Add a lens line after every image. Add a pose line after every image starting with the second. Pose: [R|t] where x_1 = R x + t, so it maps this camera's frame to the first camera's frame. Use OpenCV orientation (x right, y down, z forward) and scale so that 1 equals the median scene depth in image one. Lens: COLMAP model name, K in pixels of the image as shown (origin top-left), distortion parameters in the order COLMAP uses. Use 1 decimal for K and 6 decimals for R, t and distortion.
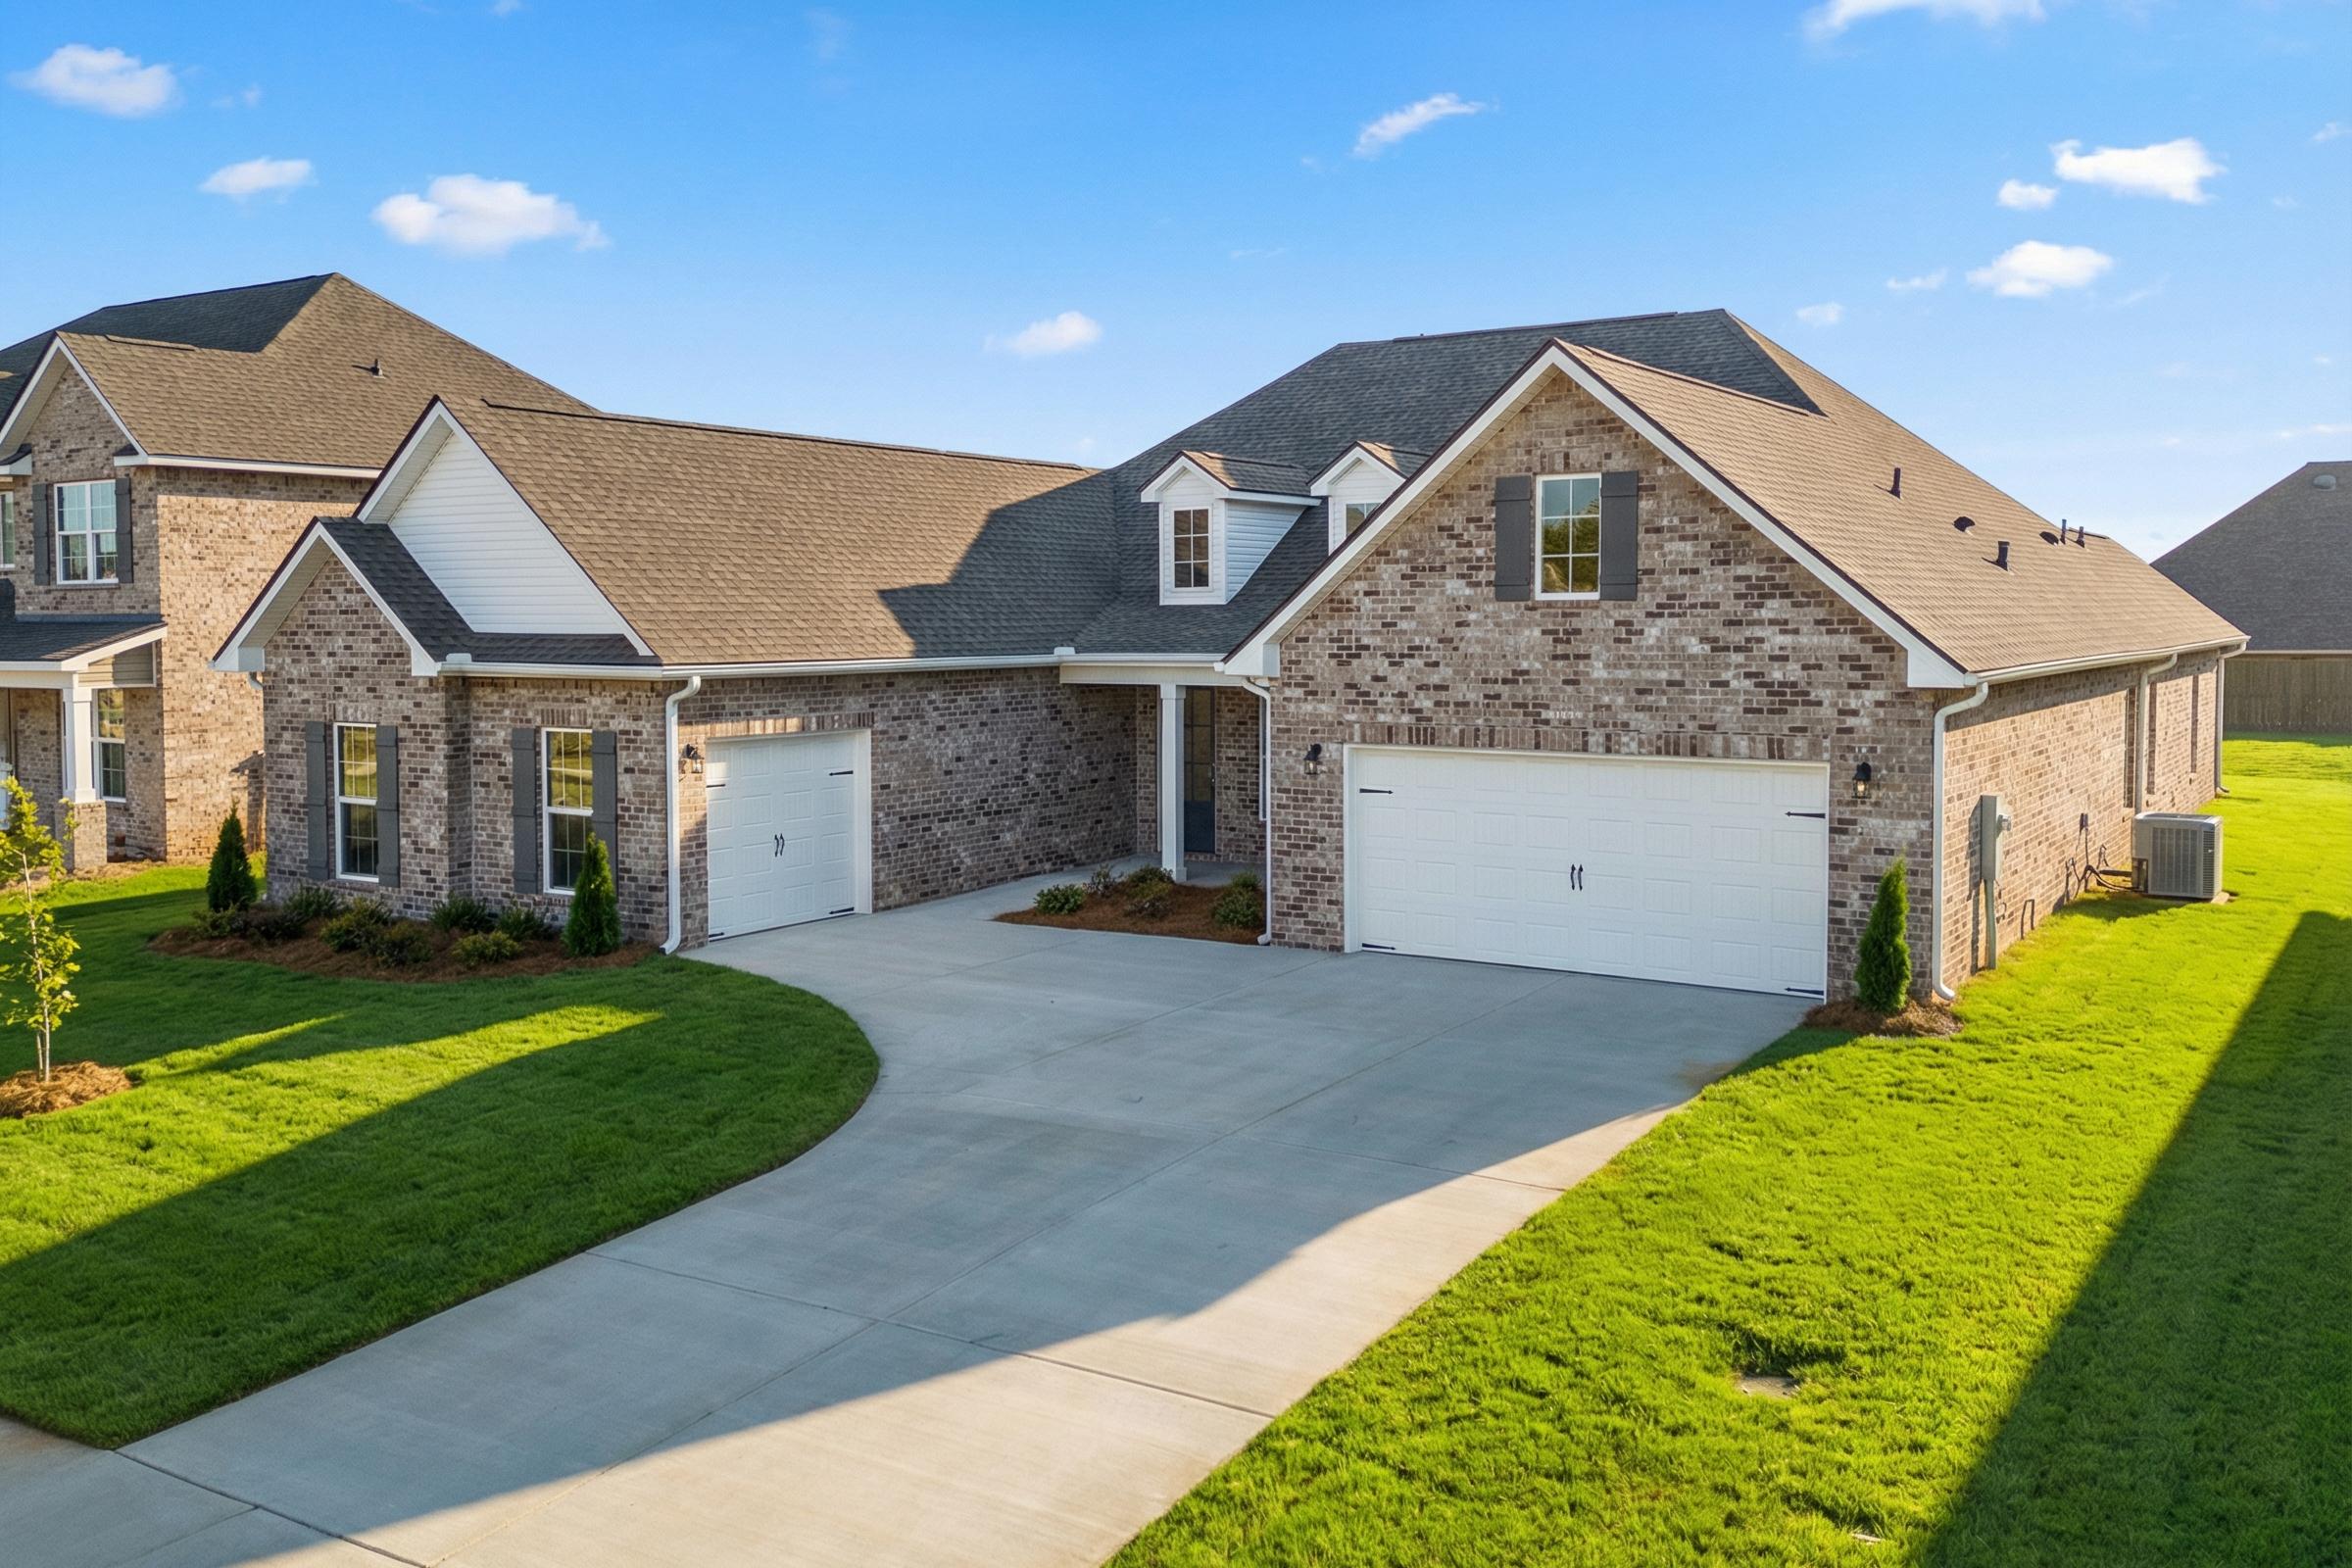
lens RADIAL K [[2194.4, 0, 1179.9], [0, 2194.4, 774.7], [0, 0, 1]] dist [0.004409, 0.001539]
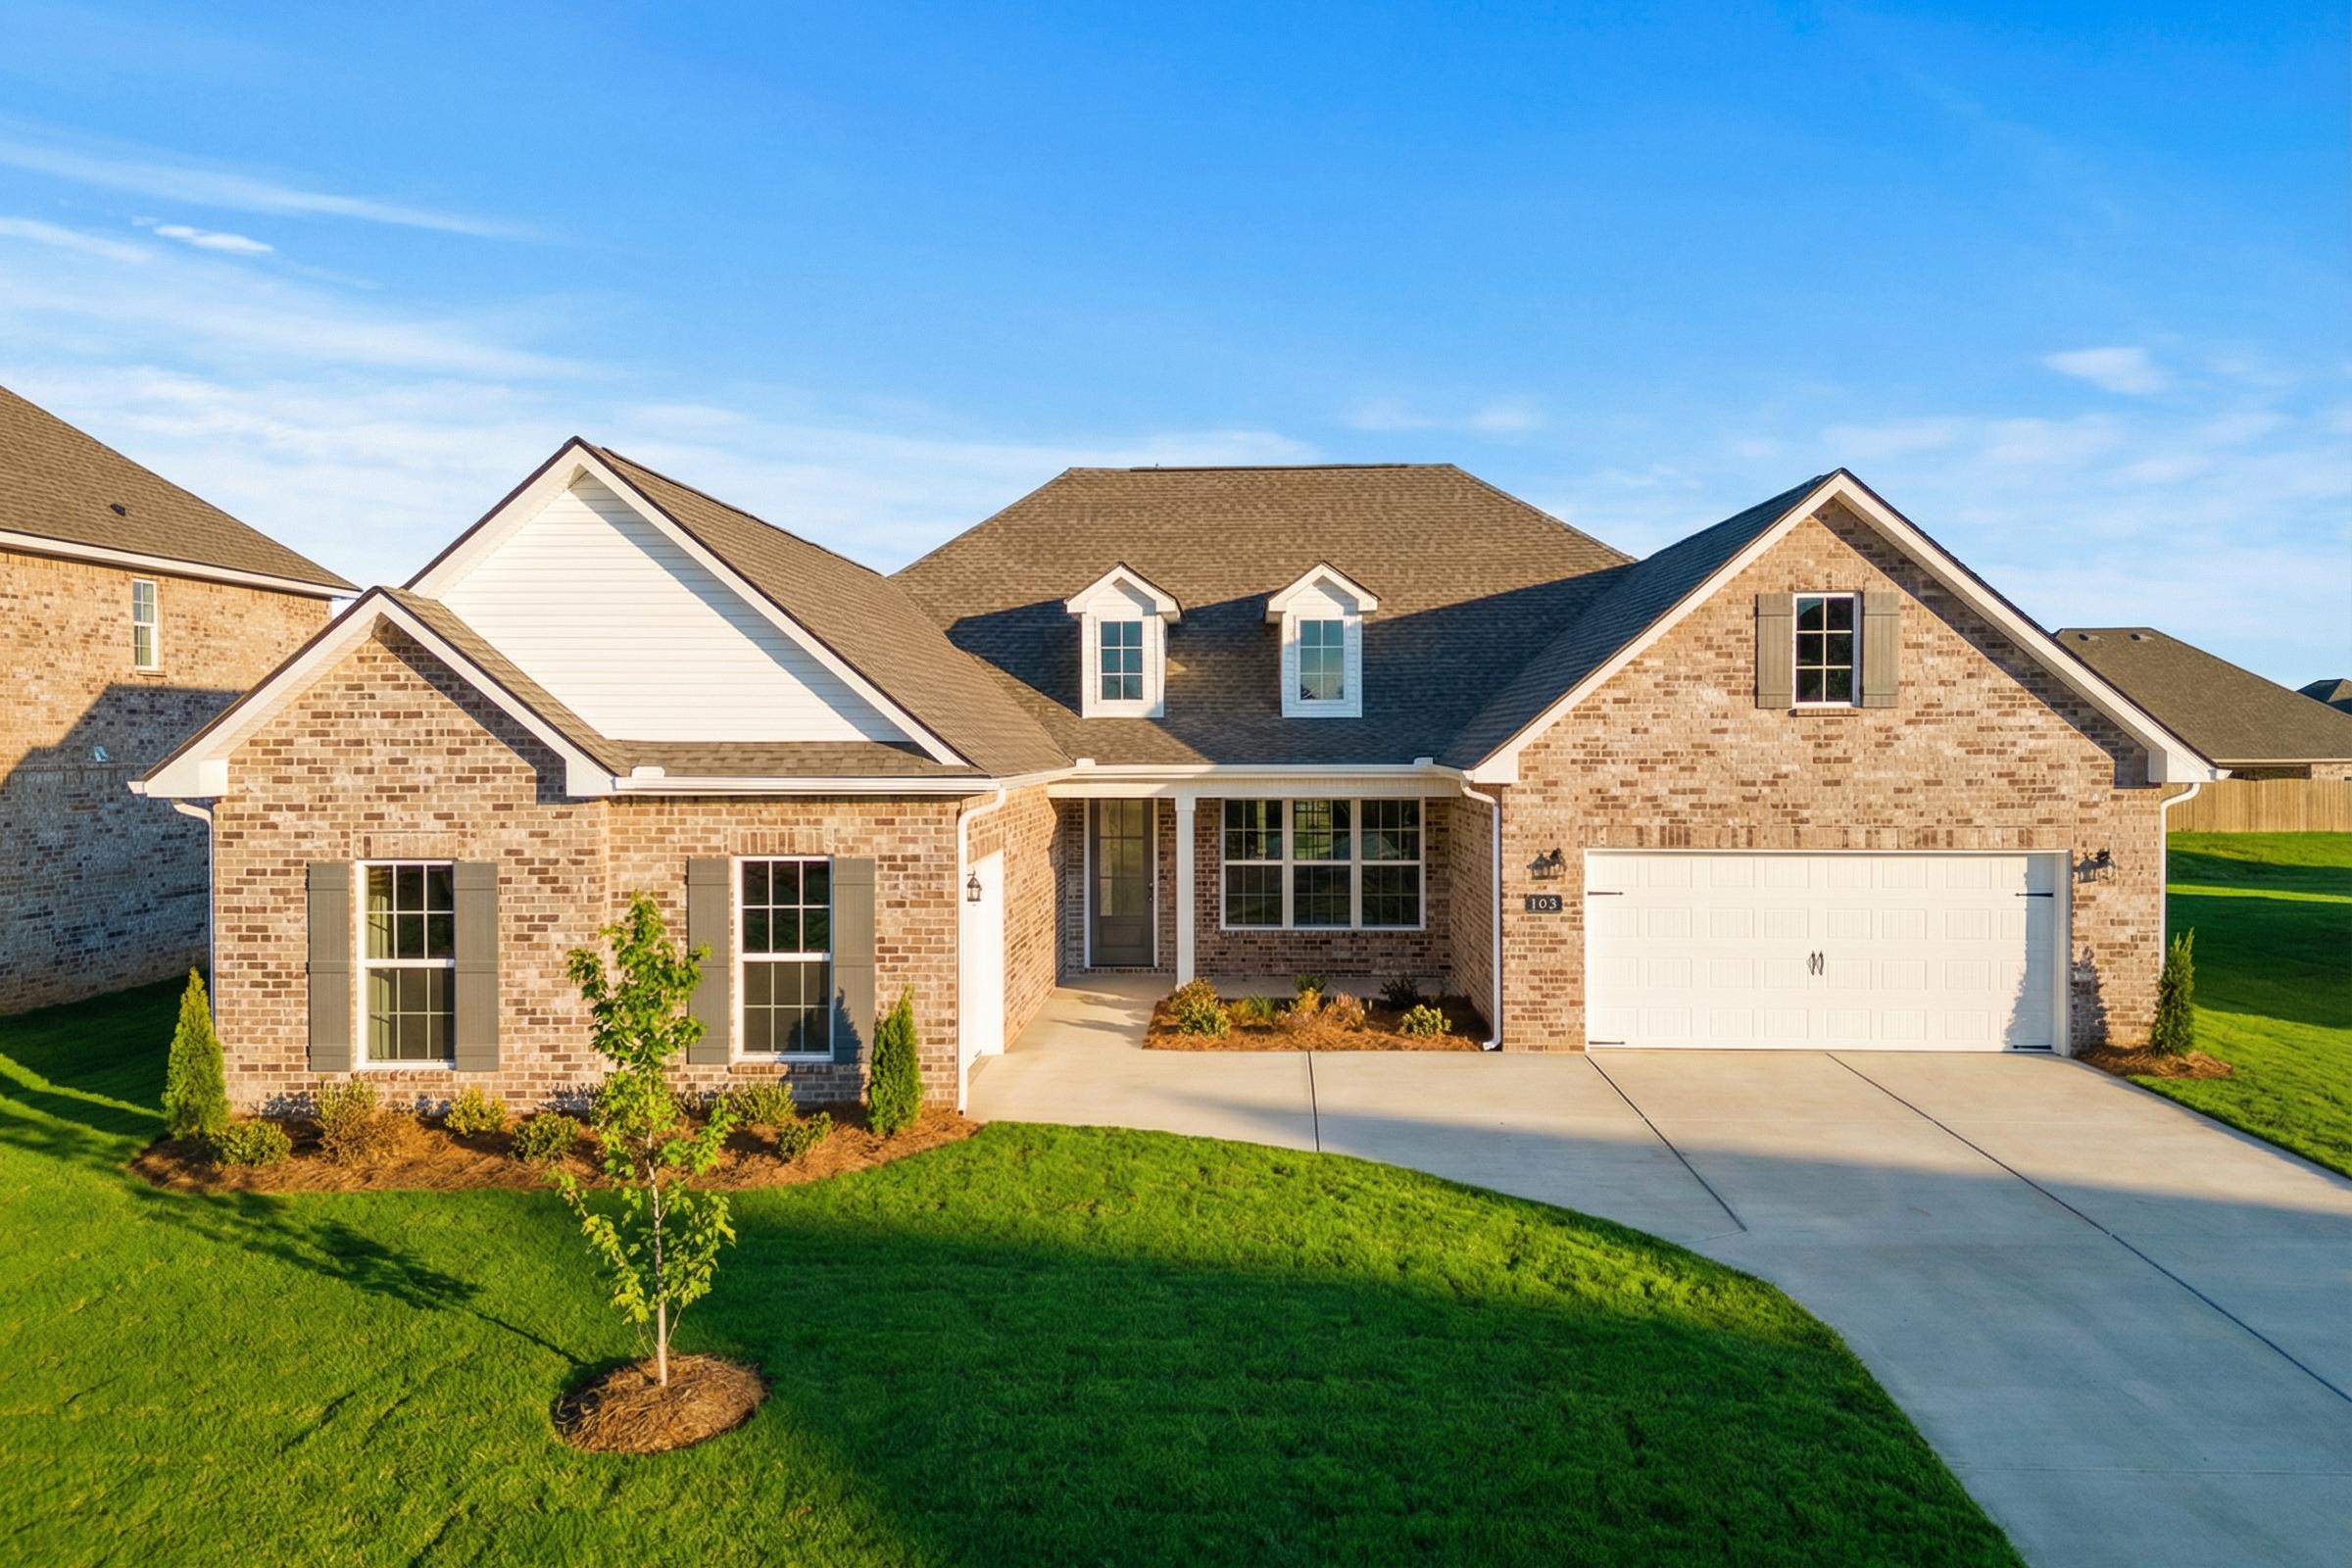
lens RADIAL K [[1921.5, 0, 1162.7], [0, 1921.5, 780.4], [0, 0, 1]] dist [0.007358, 0.000592]
pose [[0.860204, -0.010111, 0.509850, -0.561132], [0.037813, 0.998316, -0.043999, -0.013452], [-0.508546, 0.057127, 0.859138, 0.329090]]
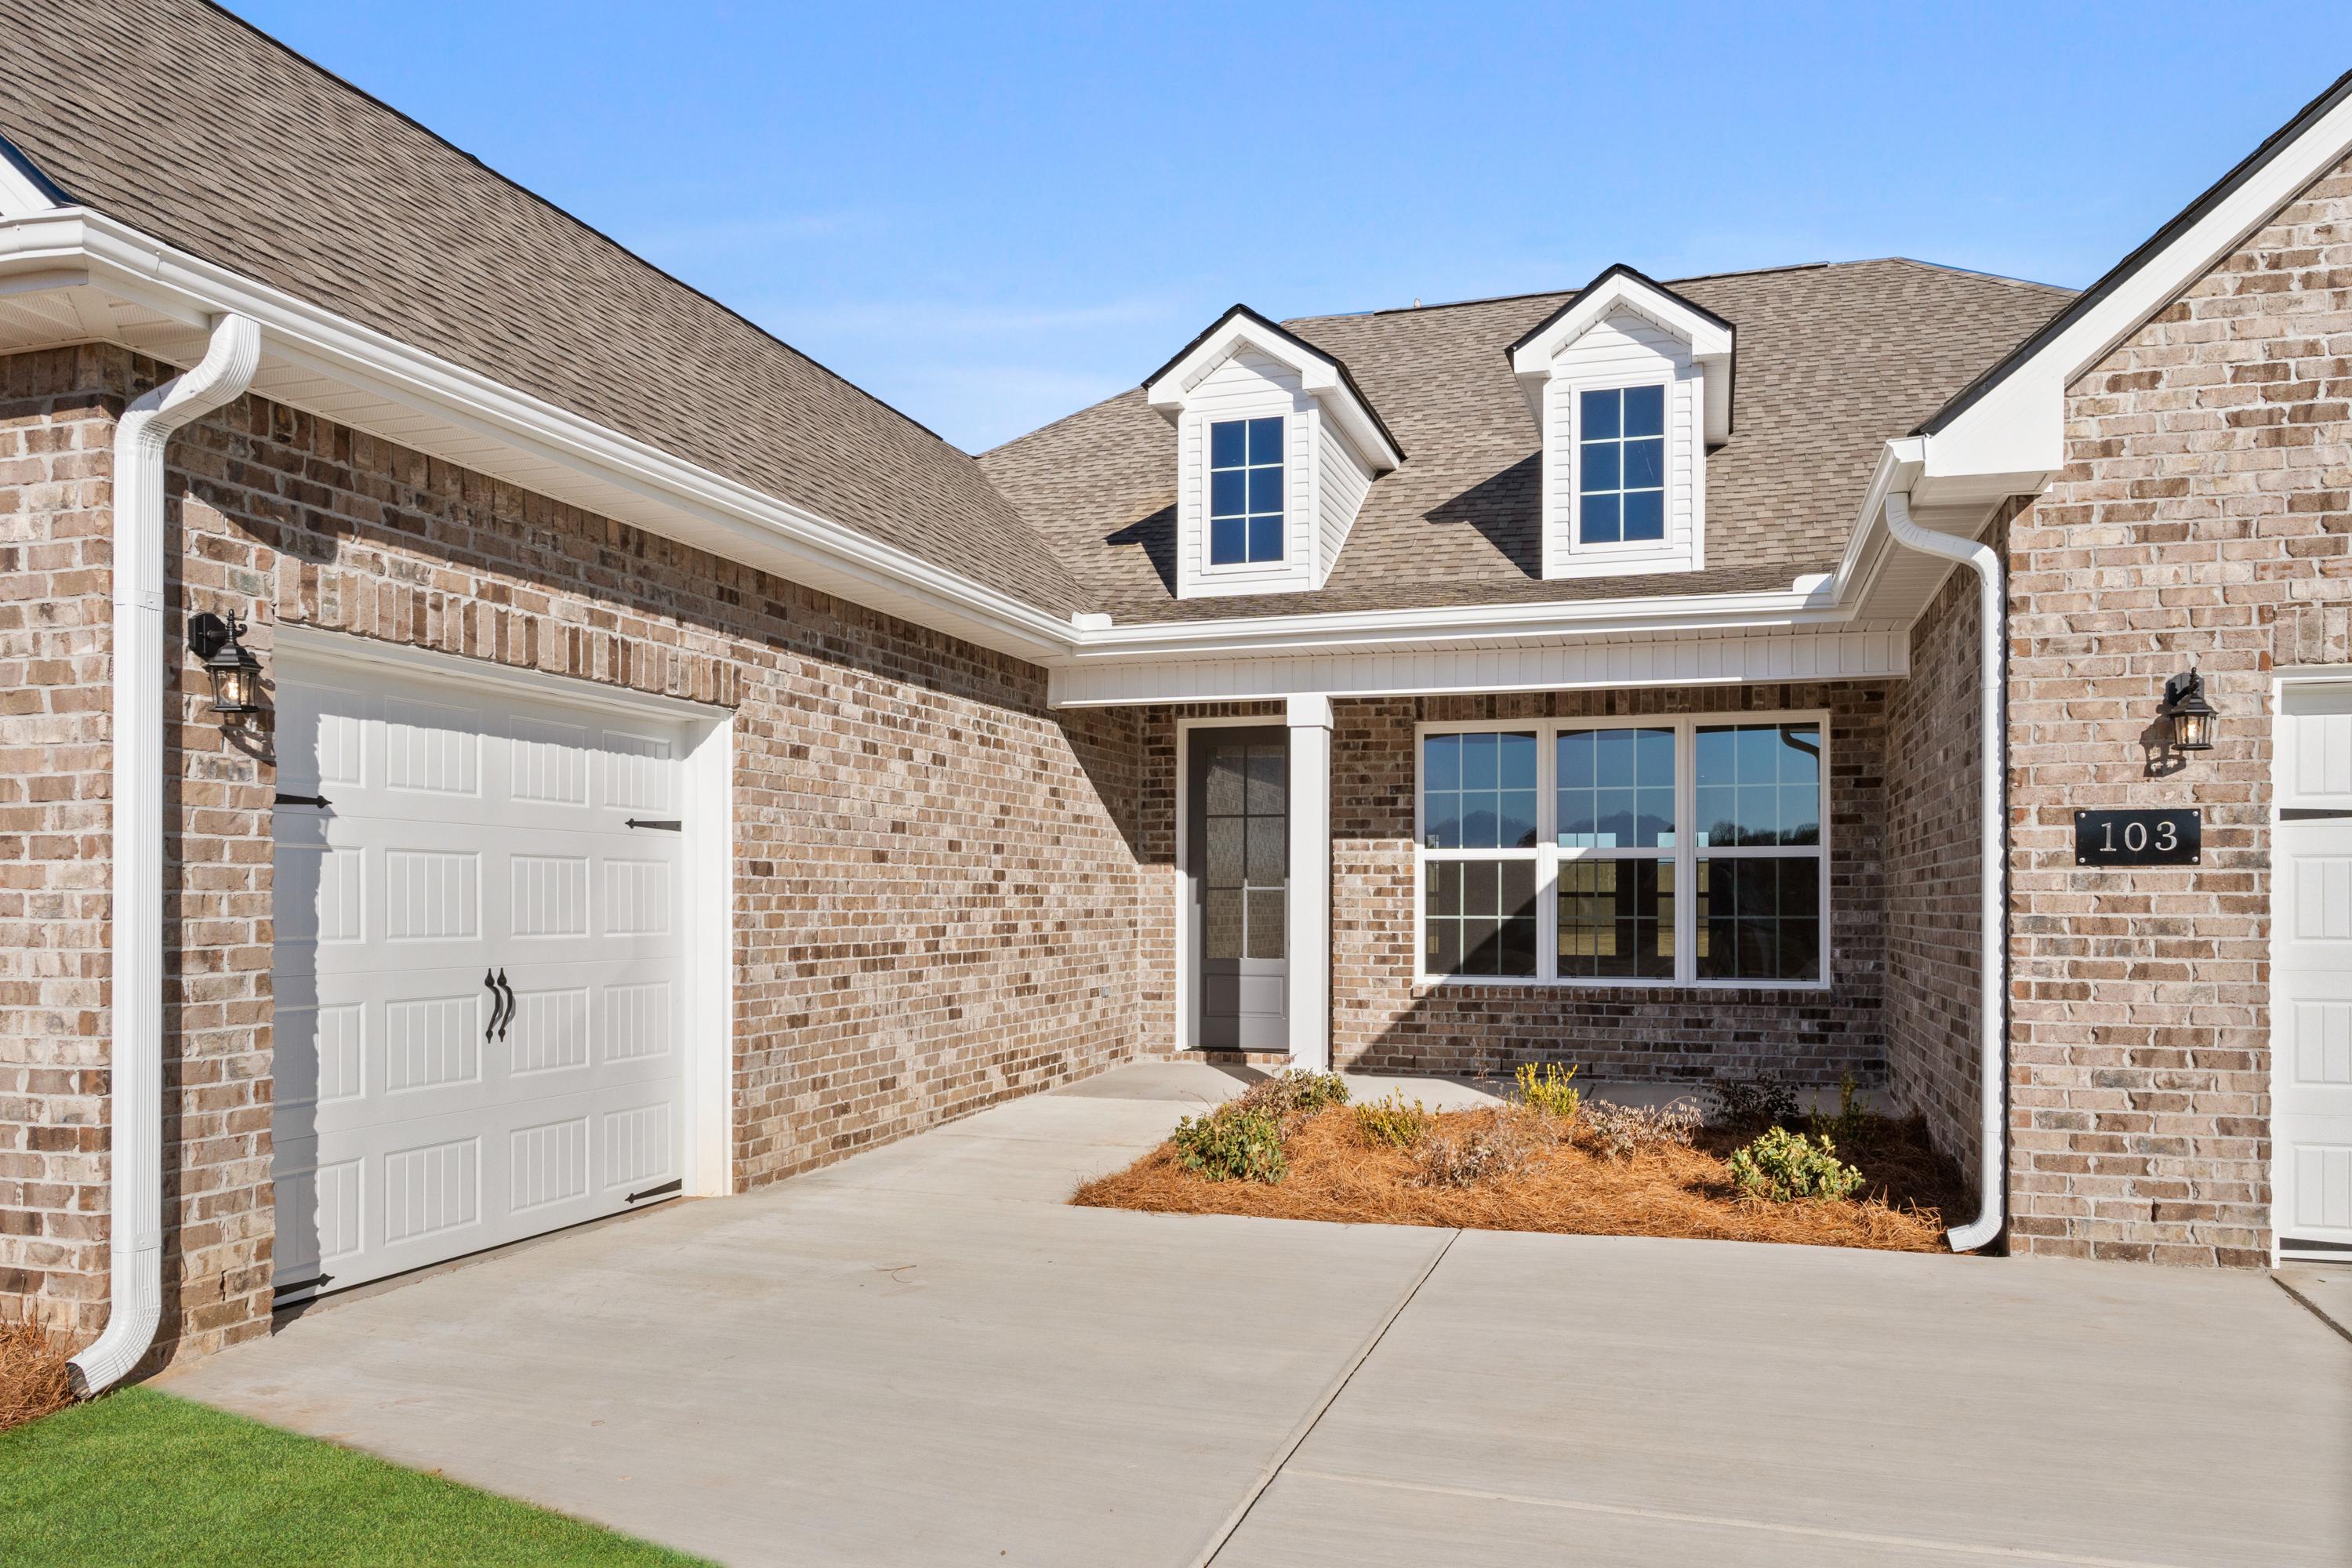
lens RADIAL K [[1755.0, 0, 1164.3], [0, 1755.0, 916.4], [0, 0, 1]] dist [-0.020600, -0.000071]
pose [[0.963452, 0.006182, 0.267809, -0.172829], [0.013129, 0.997443, -0.070257, 0.042806], [-0.267558, 0.071205, 0.960907, 0.792201]]
